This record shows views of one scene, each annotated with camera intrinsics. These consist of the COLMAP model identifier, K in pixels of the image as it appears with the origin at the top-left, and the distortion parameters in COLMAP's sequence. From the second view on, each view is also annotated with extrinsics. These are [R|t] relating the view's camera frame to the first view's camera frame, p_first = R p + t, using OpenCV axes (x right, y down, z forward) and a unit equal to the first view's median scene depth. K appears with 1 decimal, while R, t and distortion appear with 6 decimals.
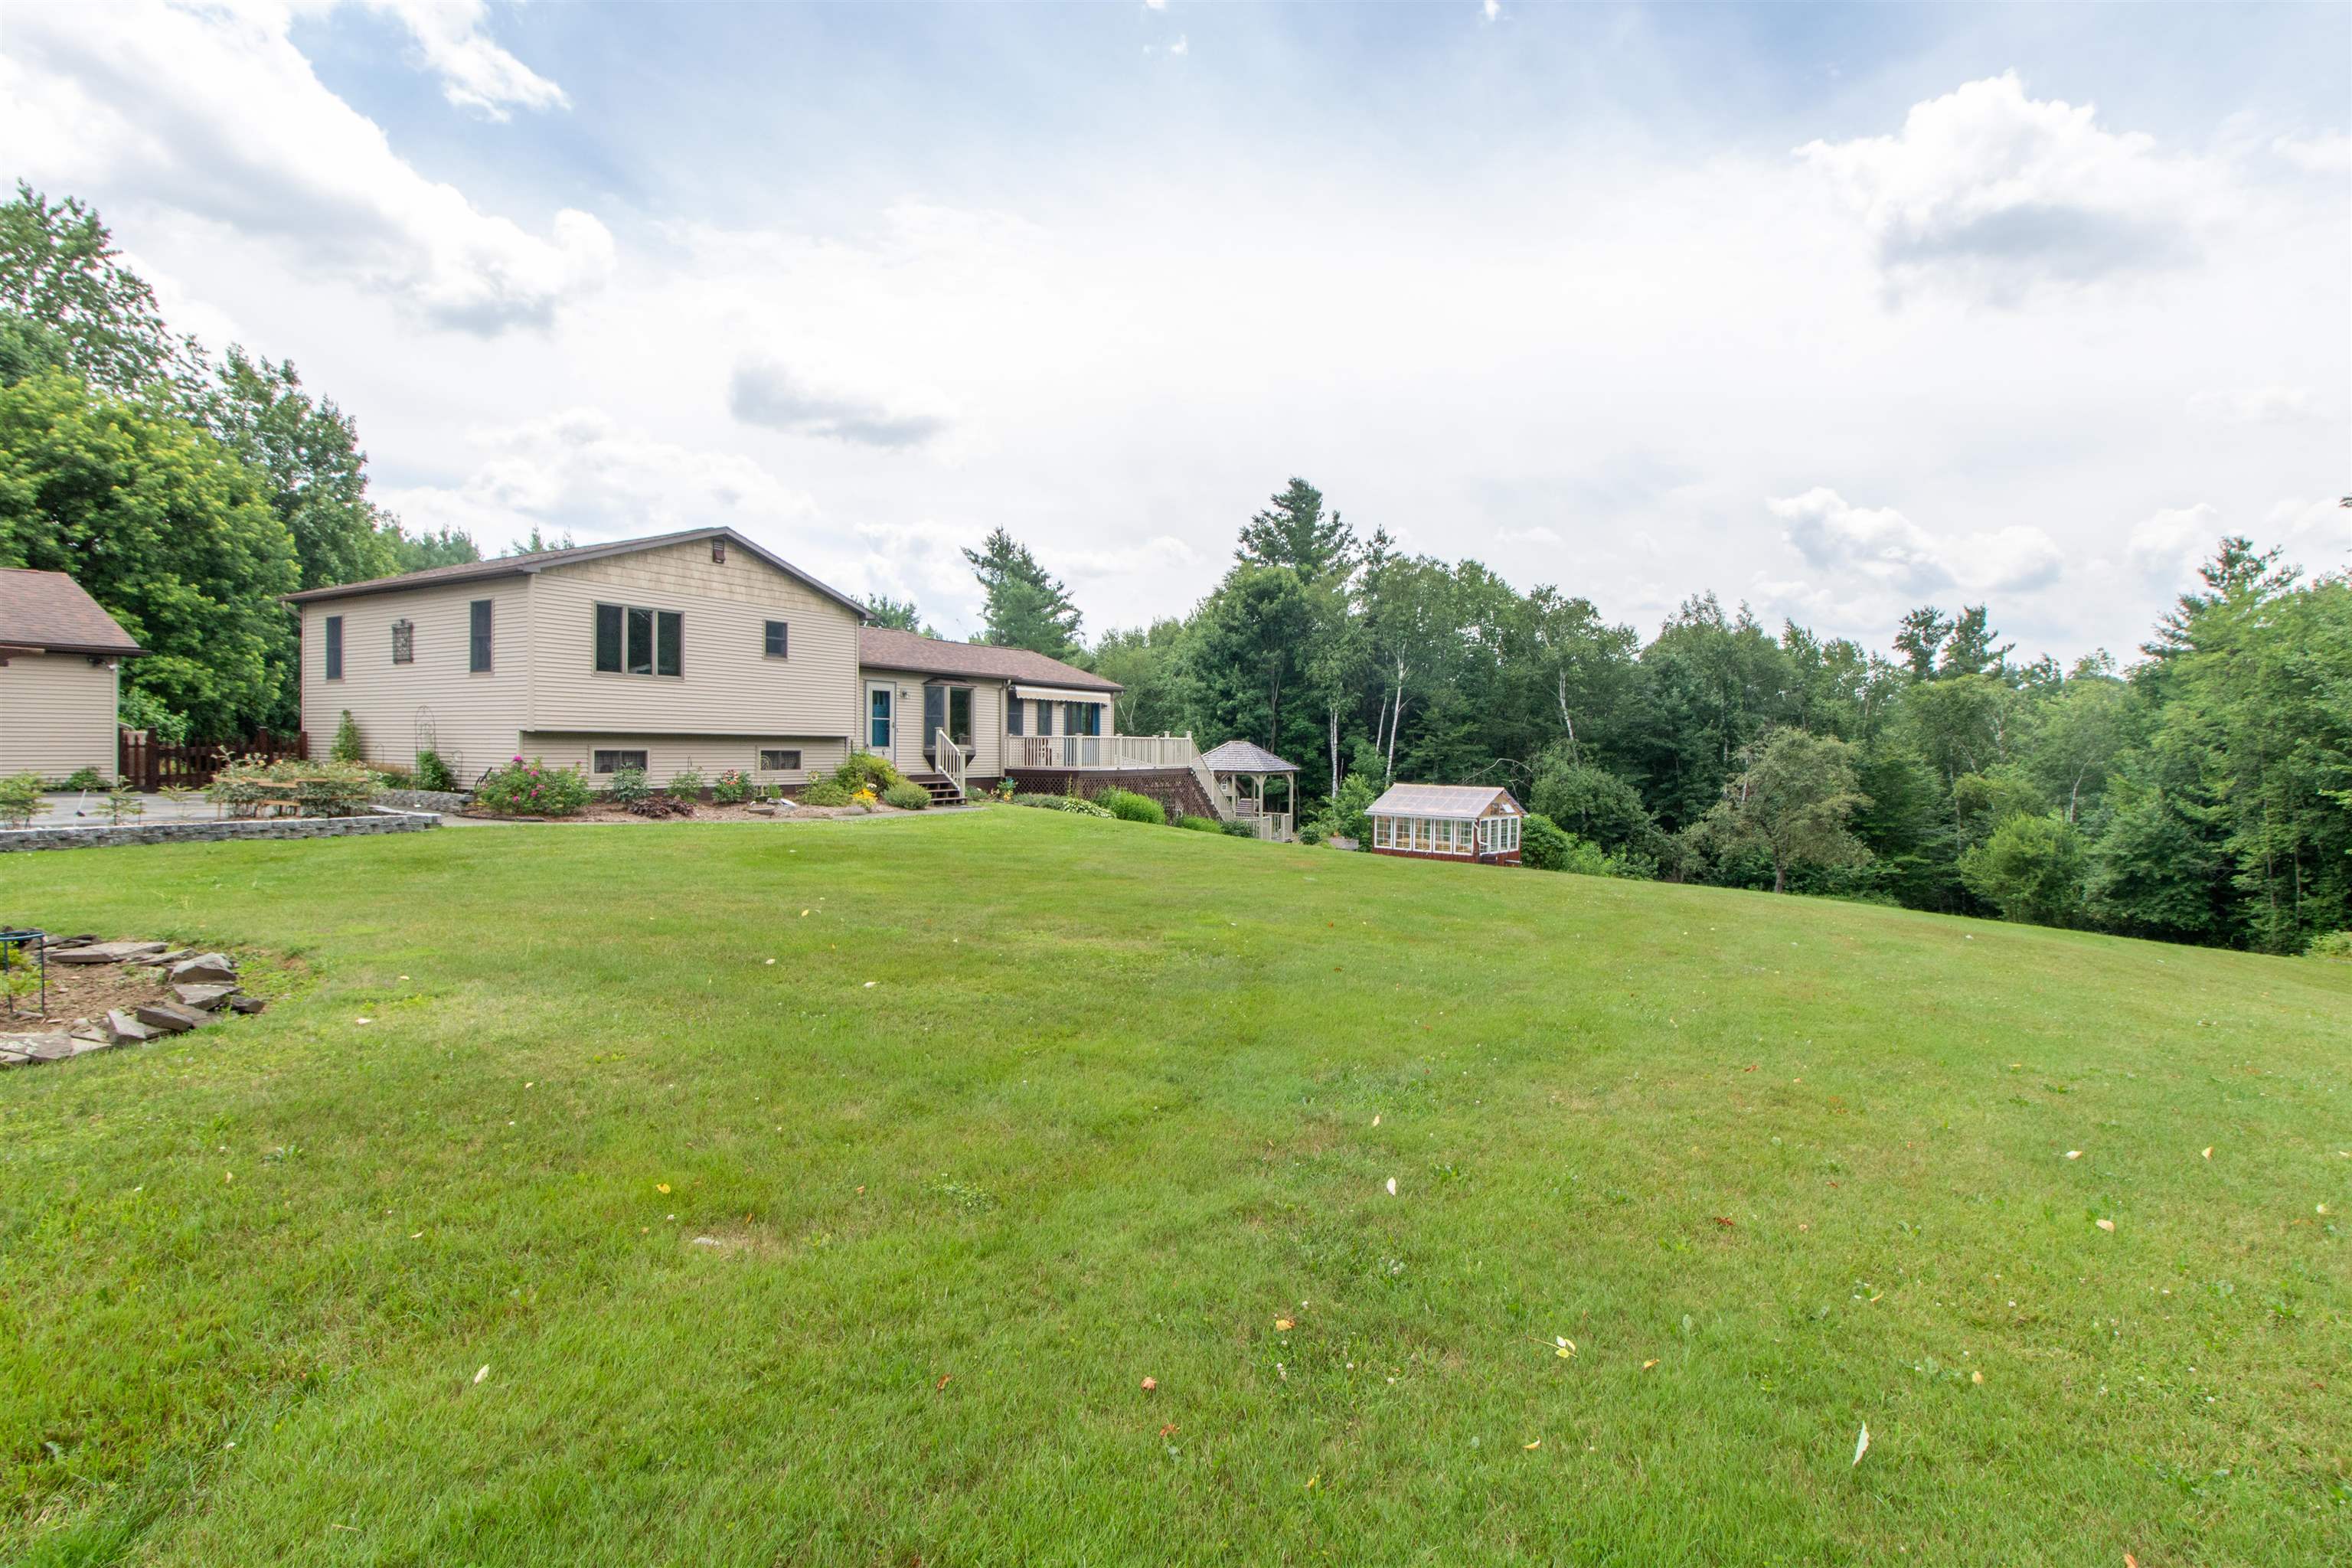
lens RADIAL K [[1088.0, 0, 1175.3], [0, 1088.0, 779.1], [0, 0, 1]] dist [-0.002158, 0.001796]
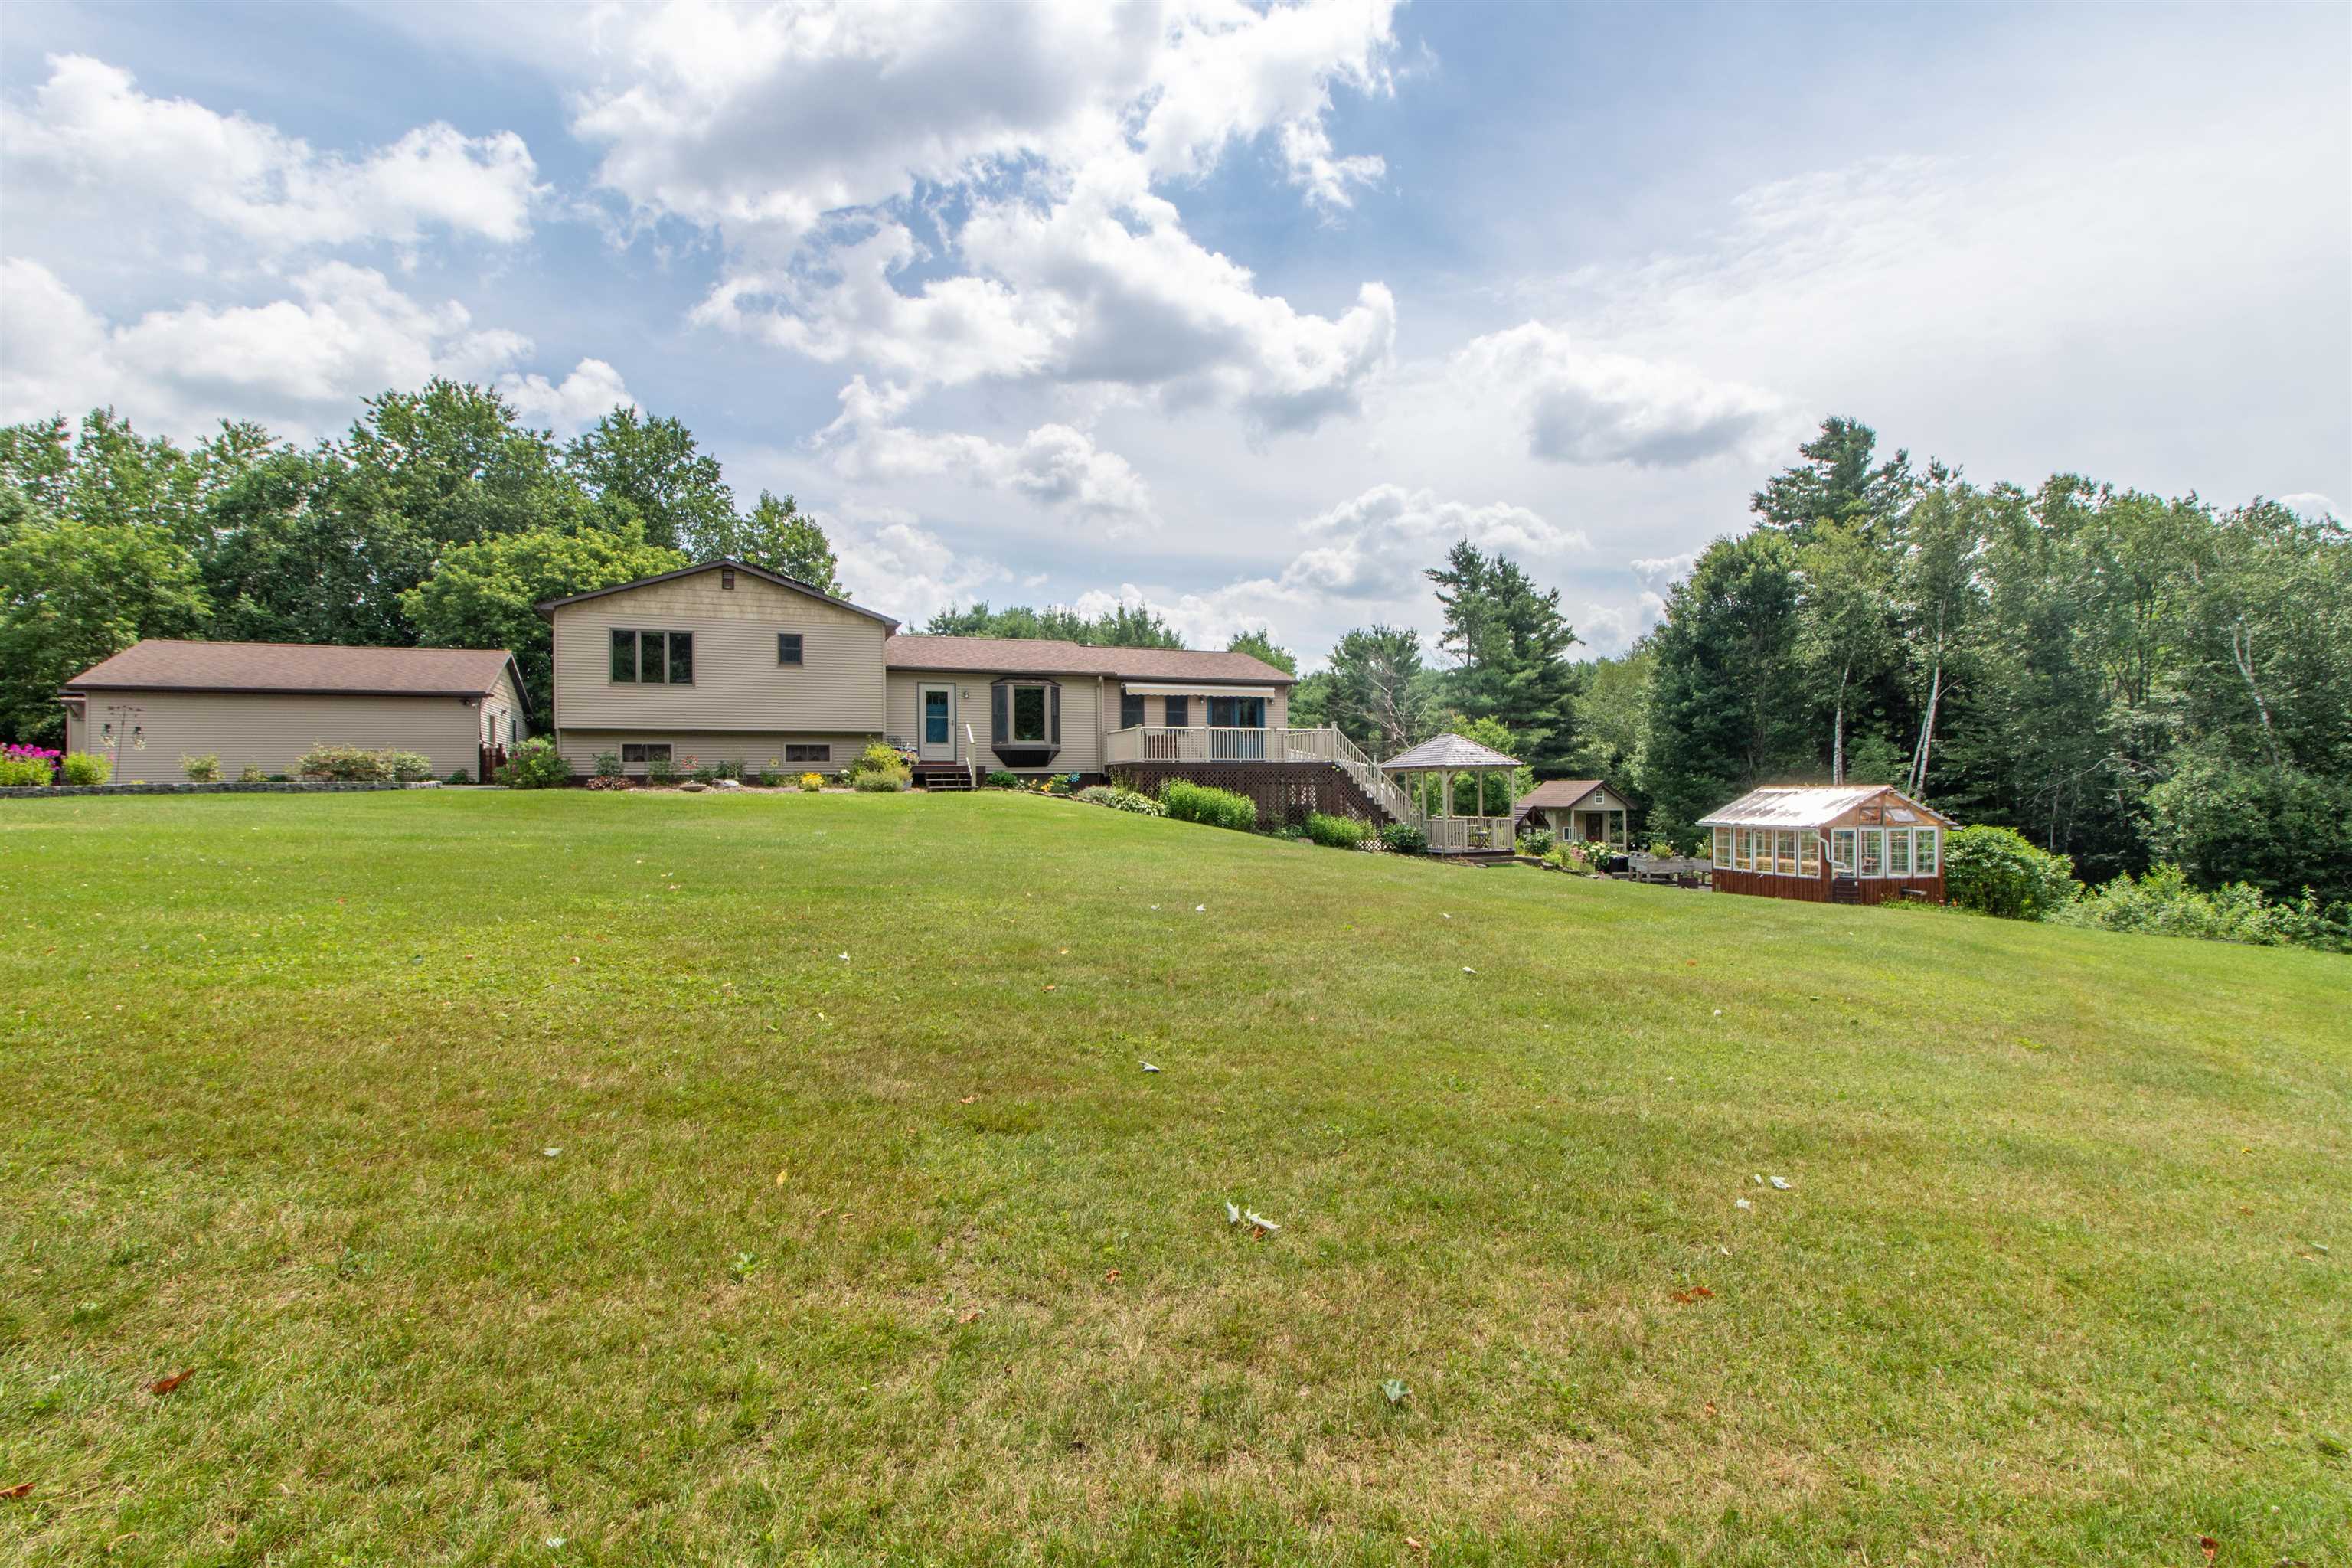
lens RADIAL K [[1088.0, 0, 1192.4], [0, 1088.0, 802.3], [0, 0, 1]] dist [-0.002158, 0.001796]
pose [[0.804685, -0.014796, -0.593517, 0.366577], [0.002068, 0.999753, -0.022119, 0.034308], [0.593698, 0.016571, 0.804517, 0.172765]]
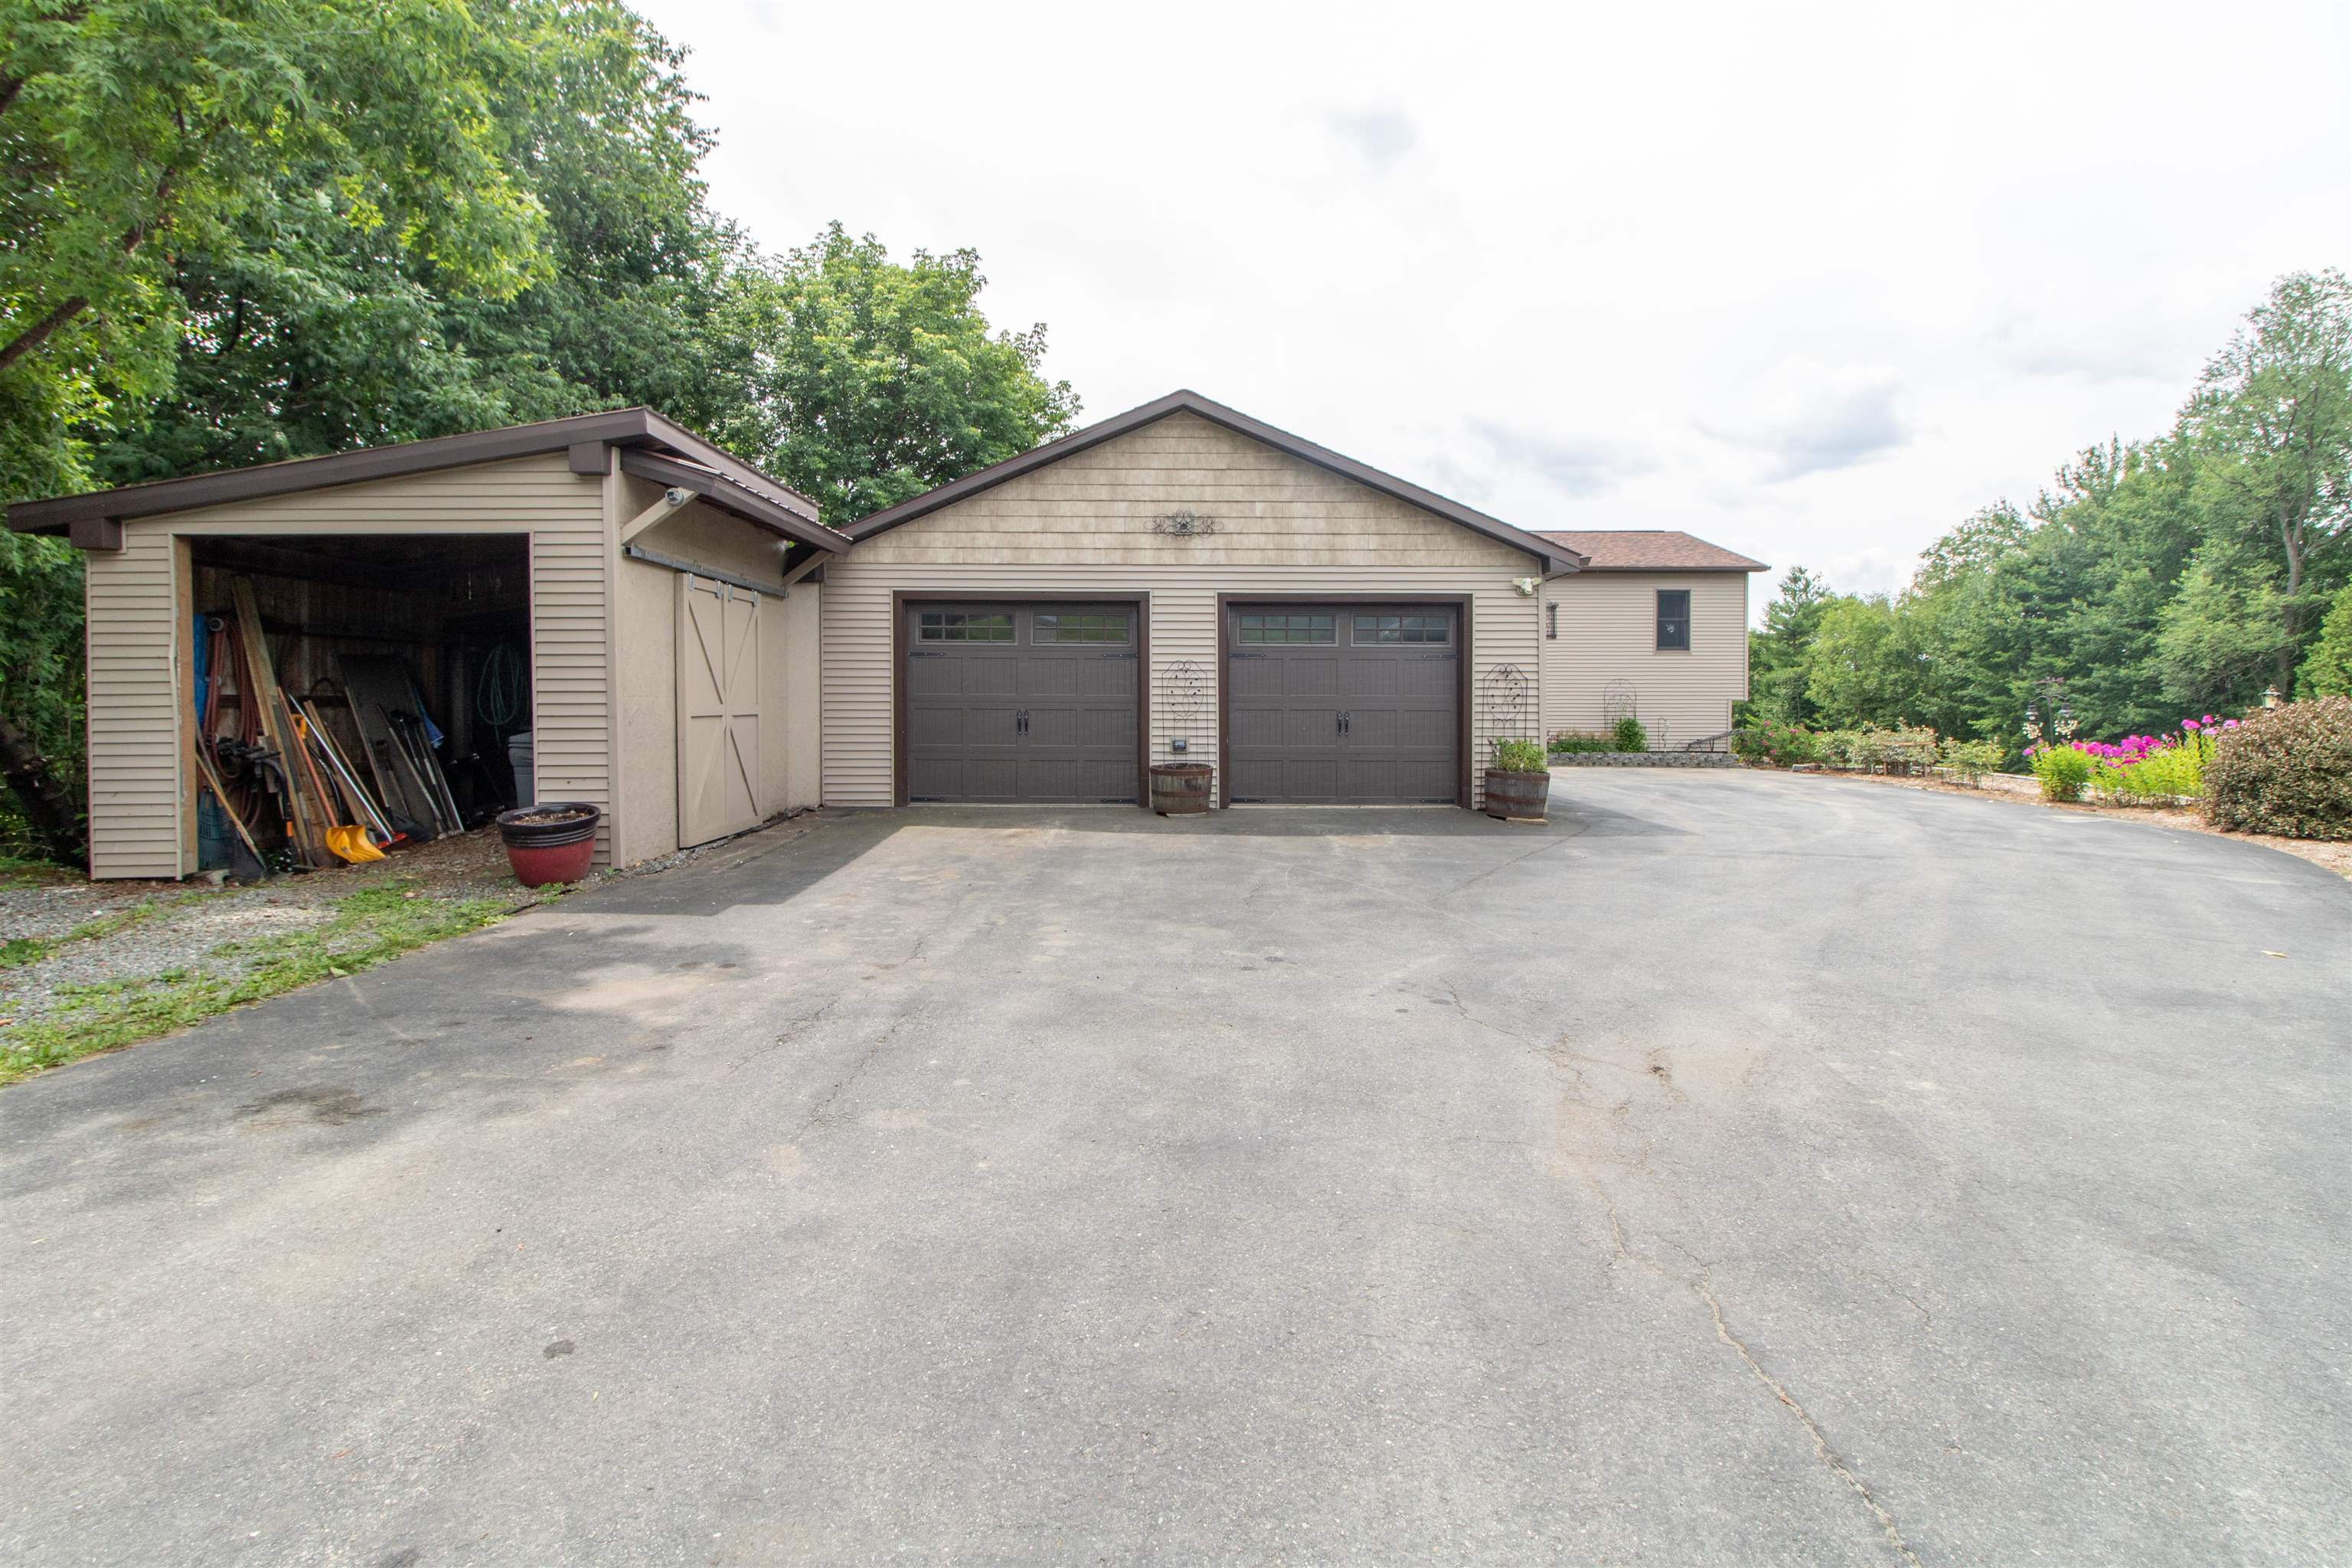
lens RADIAL K [[1088.0, 0, 1164.9], [0, 1088.0, 720.0], [0, 0, 1]] dist [-0.002158, 0.001796]
pose [[0.856575, -0.020419, 0.515619, -0.777718], [0.025684, 0.999665, -0.003080, -0.016799], [-0.515384, 0.015881, 0.856812, 0.134865]]
